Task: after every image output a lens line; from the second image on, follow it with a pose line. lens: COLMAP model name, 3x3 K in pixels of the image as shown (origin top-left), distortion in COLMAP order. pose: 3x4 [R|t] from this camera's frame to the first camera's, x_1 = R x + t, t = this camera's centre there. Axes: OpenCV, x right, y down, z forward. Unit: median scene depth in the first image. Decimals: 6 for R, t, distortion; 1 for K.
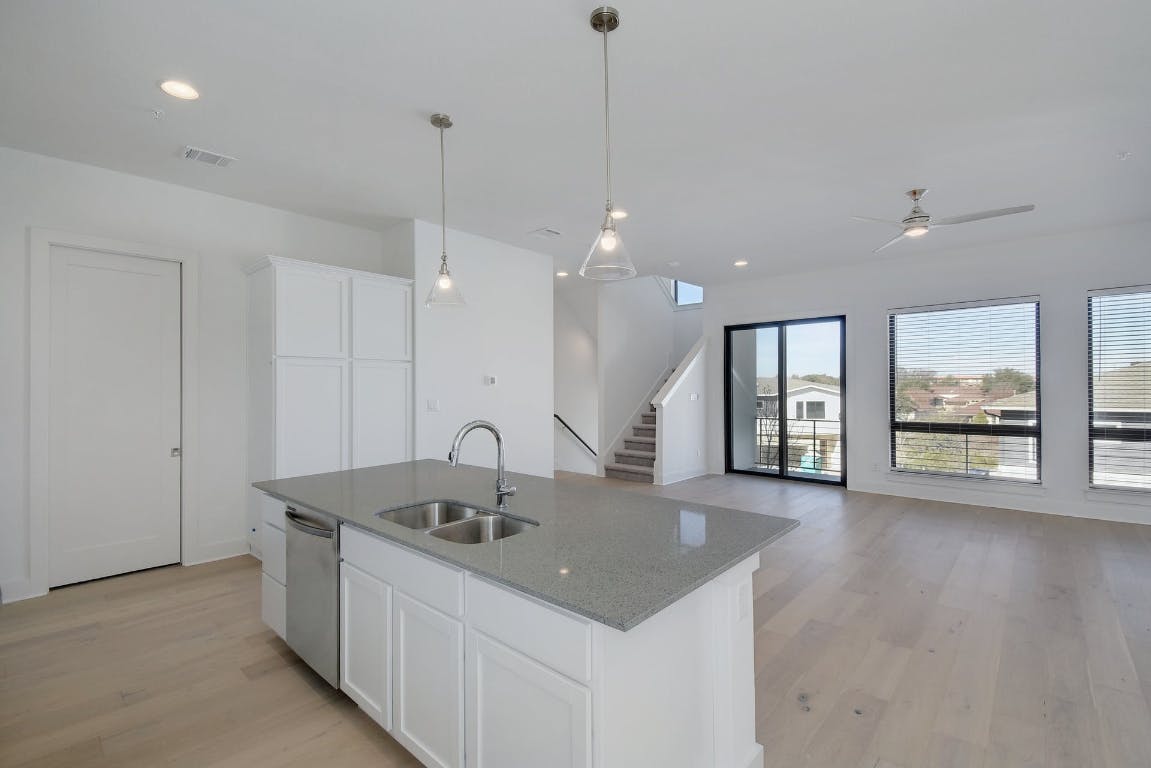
lens RADIAL K [[509.5, 0, 572.4], [0, 509.5, 387.2], [0, 0, 1]] dist [0.015570, -0.018085]
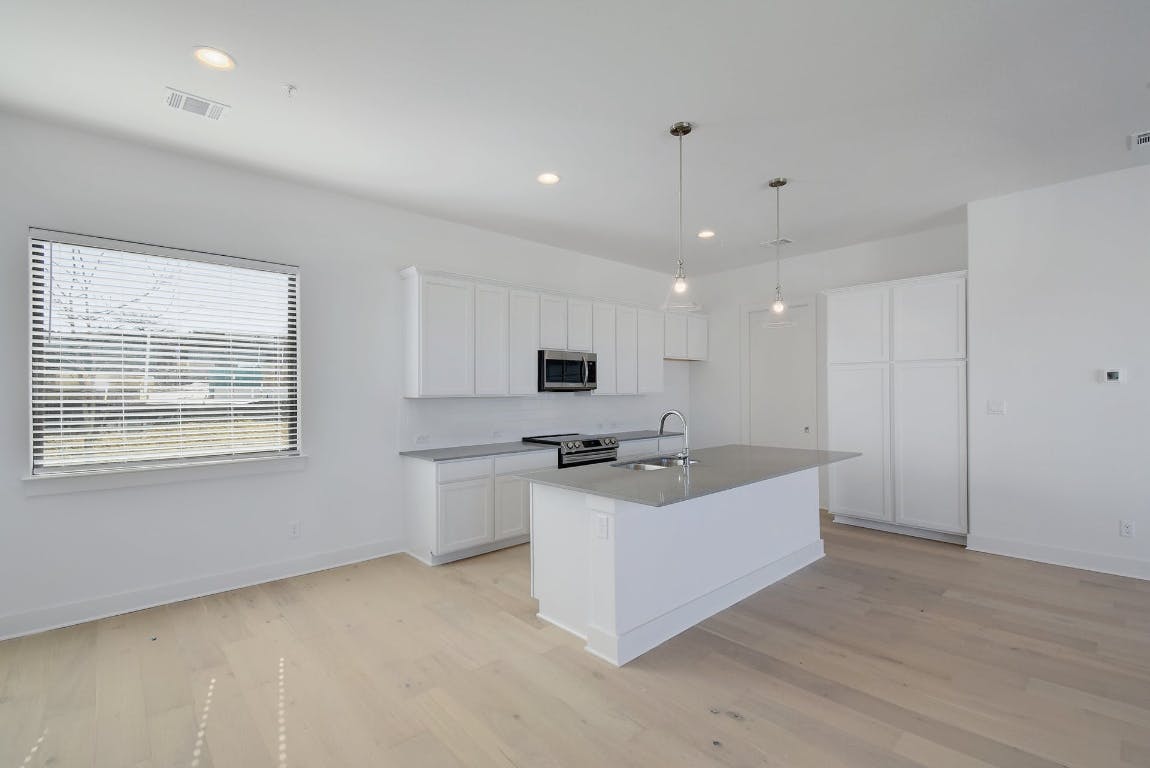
lens RADIAL K [[512.9, 0, 570.6], [0, 512.9, 387.0], [0, 0, 1]] dist [0.014497, -0.018412]
pose [[-0.082617, -0.001656, -0.996580, 0.493985], [0.008060, 0.999965, -0.002330, -0.002164], [0.996549, -0.008225, -0.082600, 0.267874]]
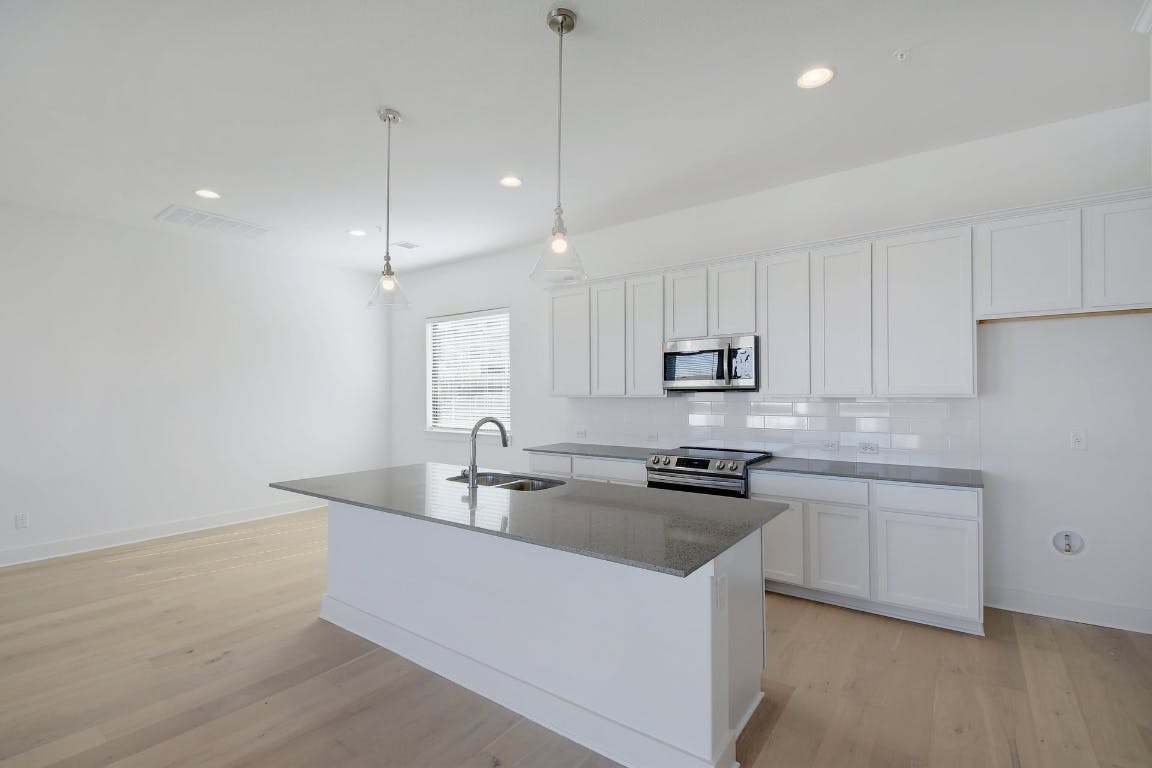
lens RADIAL K [[513.9, 0, 570.7], [0, 513.9, 388.1], [0, 0, 1]] dist [0.047369, -0.033162]
pose [[-0.995113, 0.014187, -0.097720, -0.088153], [0.015104, 0.999849, -0.008651, 0.001707], [0.097582, -0.010085, -0.995176, 0.785859]]
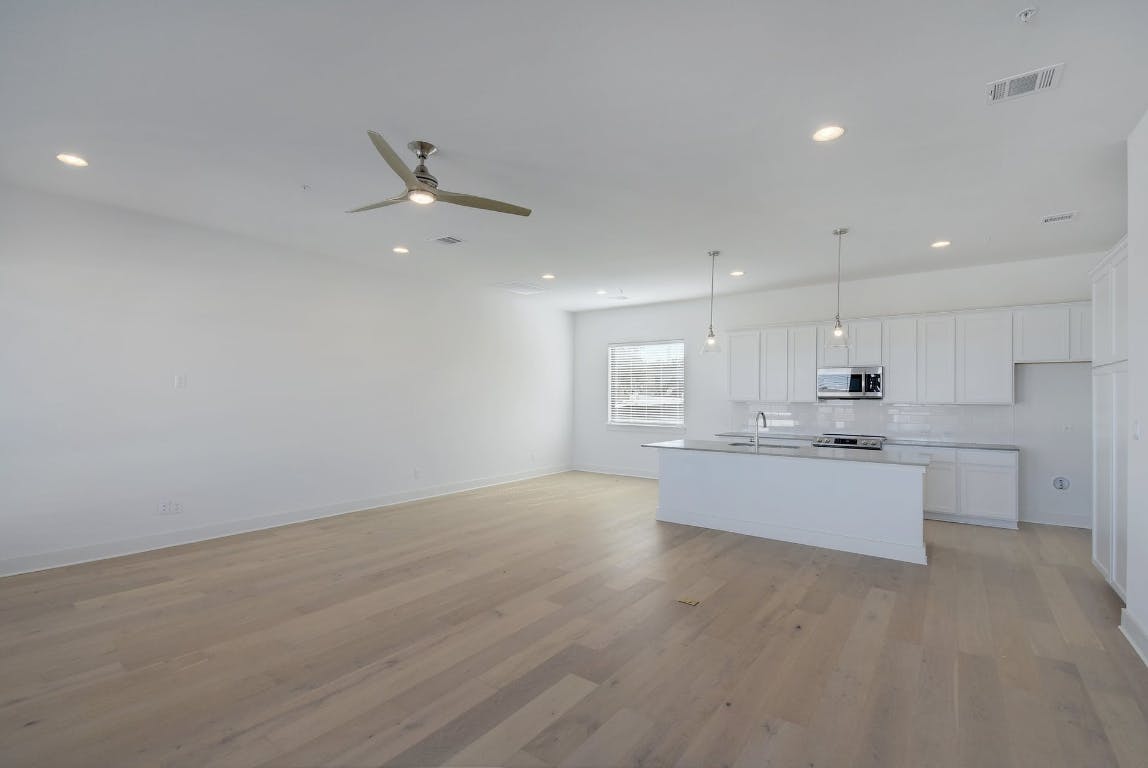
lens RADIAL K [[512.0, 0, 569.6], [0, 512.0, 387.0], [0, 0, 1]] dist [0.014497, -0.018412]
pose [[-0.994954, -0.000445, -0.100327, 0.338856], [0.001519, 0.999809, -0.019499, -0.002616], [0.100317, -0.019553, -0.994763, 1.141347]]
